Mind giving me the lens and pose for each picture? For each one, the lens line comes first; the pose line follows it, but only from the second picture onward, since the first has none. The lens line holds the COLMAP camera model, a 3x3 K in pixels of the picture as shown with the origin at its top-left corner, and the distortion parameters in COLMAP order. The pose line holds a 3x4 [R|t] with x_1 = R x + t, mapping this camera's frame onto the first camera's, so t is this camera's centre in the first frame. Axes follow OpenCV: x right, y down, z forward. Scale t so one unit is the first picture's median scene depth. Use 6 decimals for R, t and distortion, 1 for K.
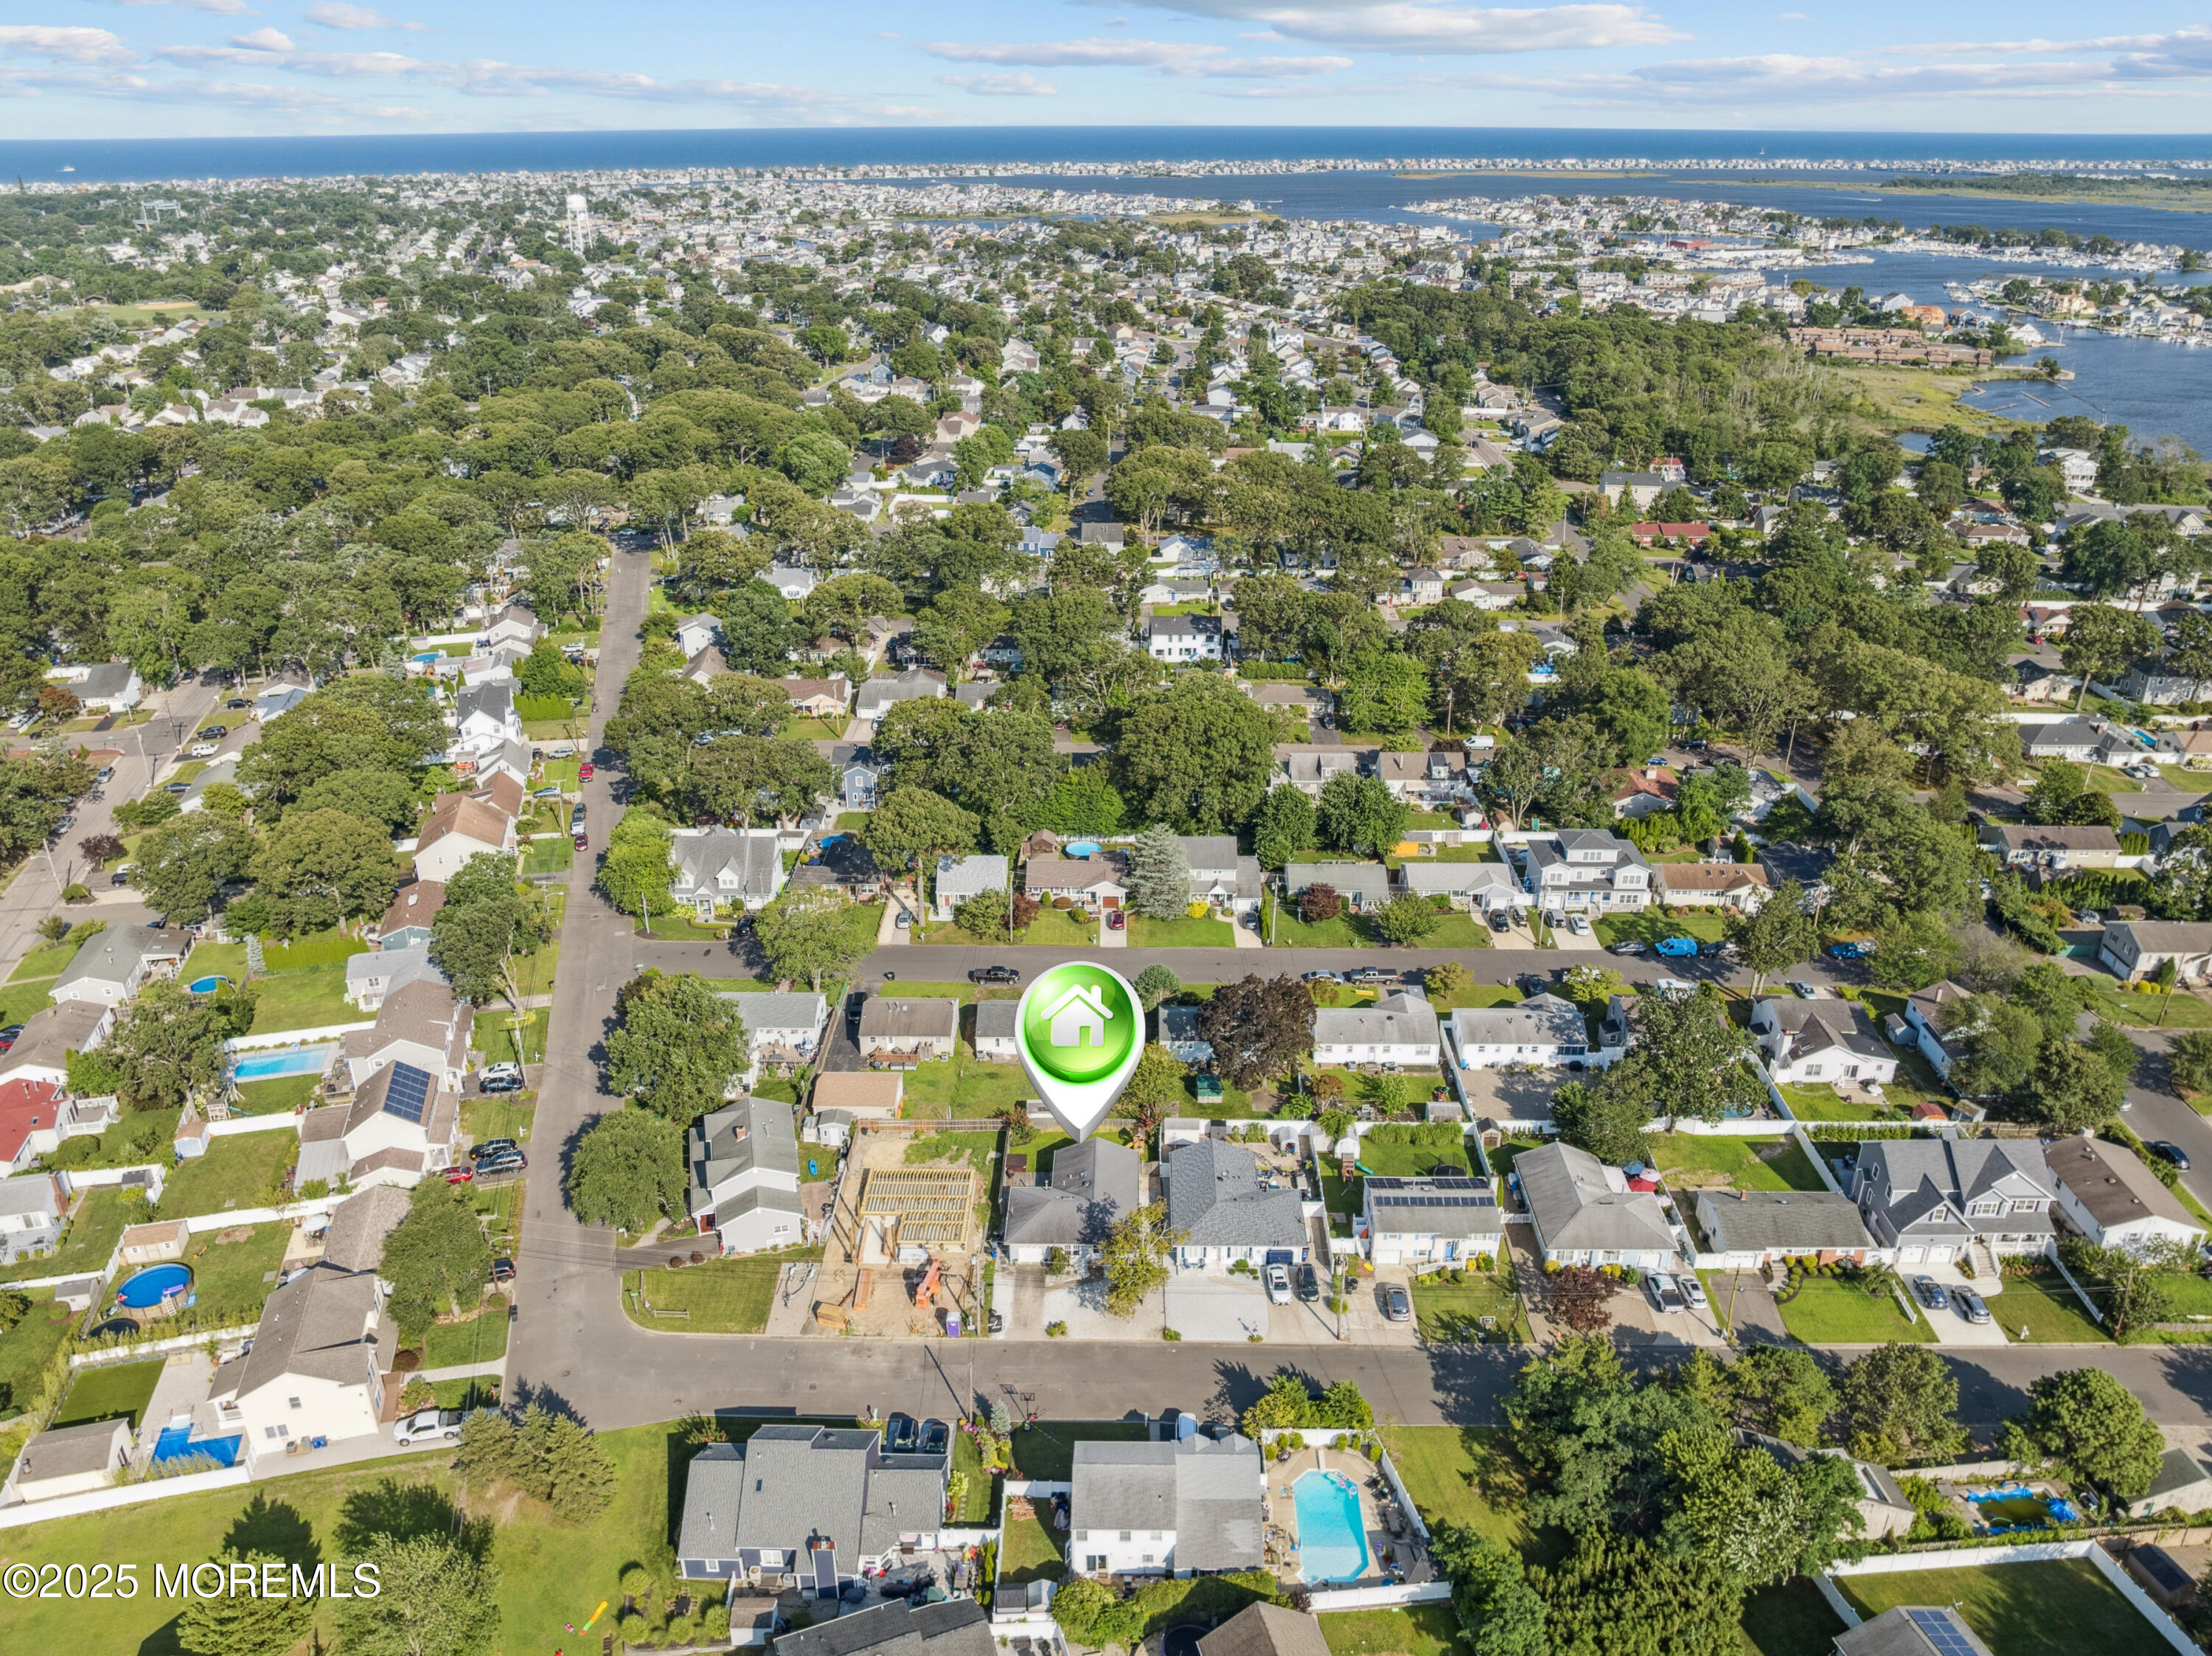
lens RADIAL K [[1556.5, 0, 1115.5], [0, 1556.5, 824.7], [0, 0, 1]] dist [0.005383, -0.001263]
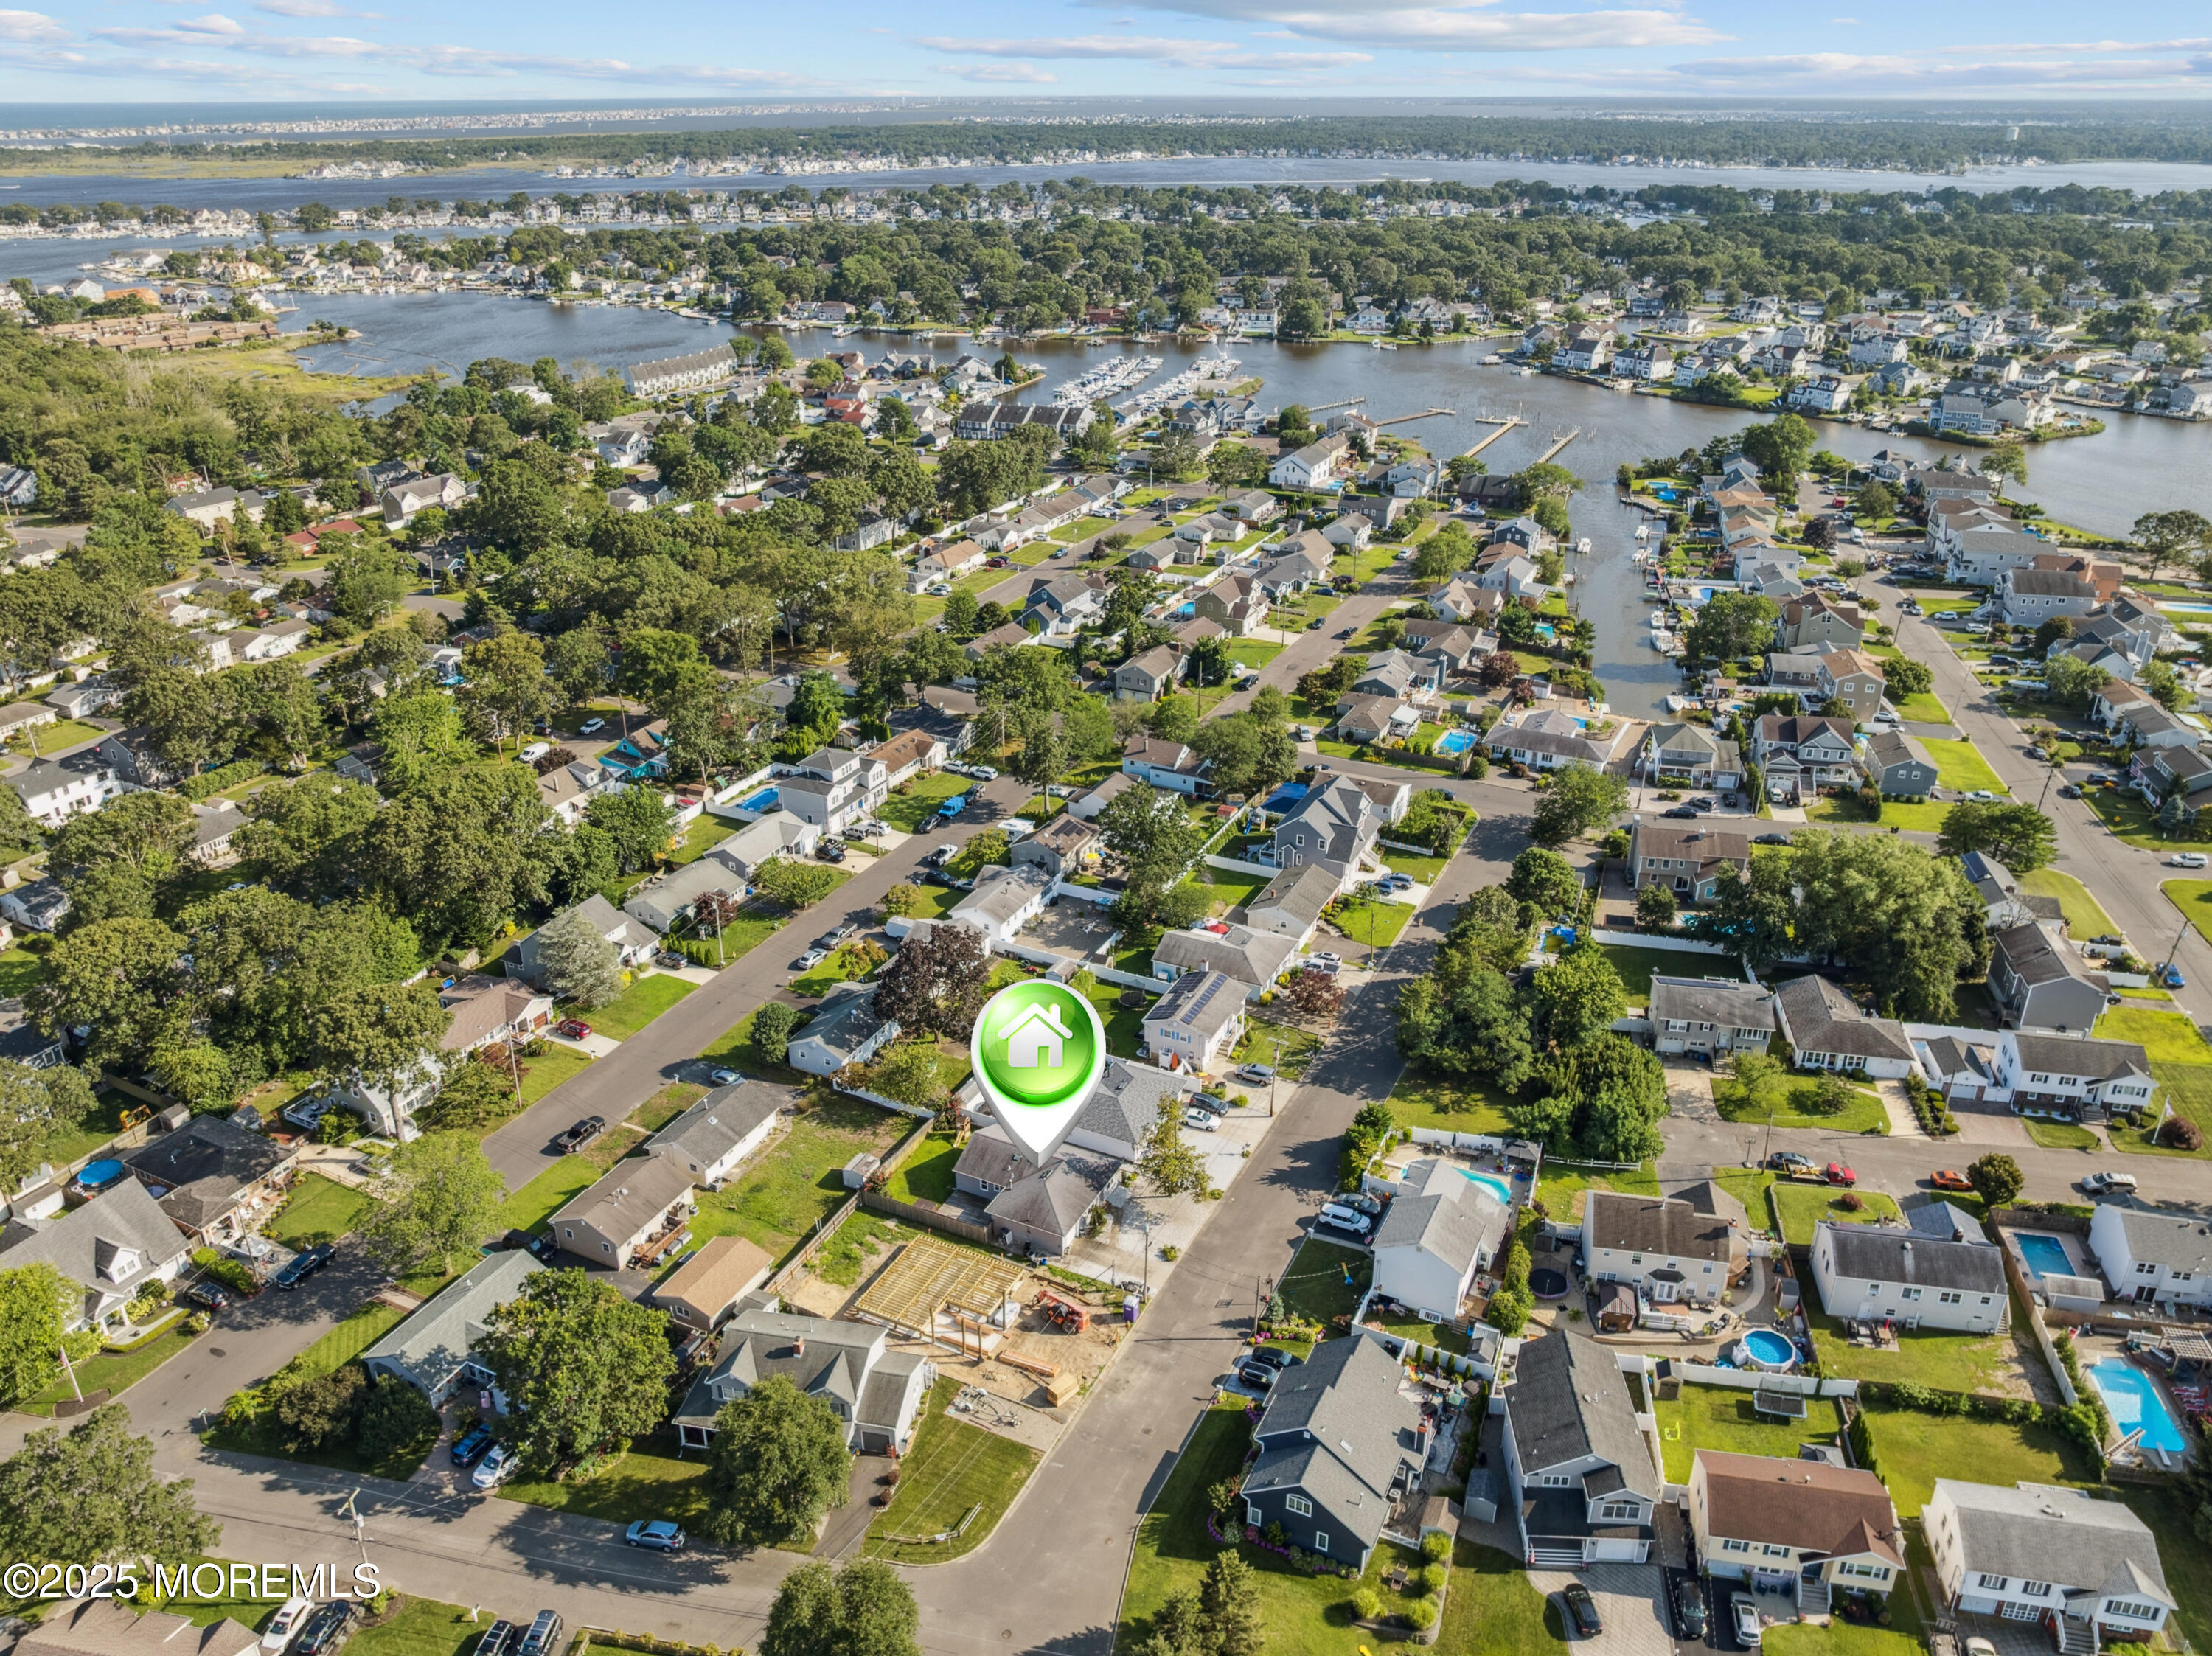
lens RADIAL K [[1556.5, 0, 1115.5], [0, 1556.5, 824.7], [0, 0, 1]] dist [0.005383, -0.001263]
pose [[0.451883, -0.389663, 0.802474, -0.516215], [0.376529, 0.898812, 0.224414, -0.123491], [-0.808720, 0.200746, 0.552878, 0.251058]]
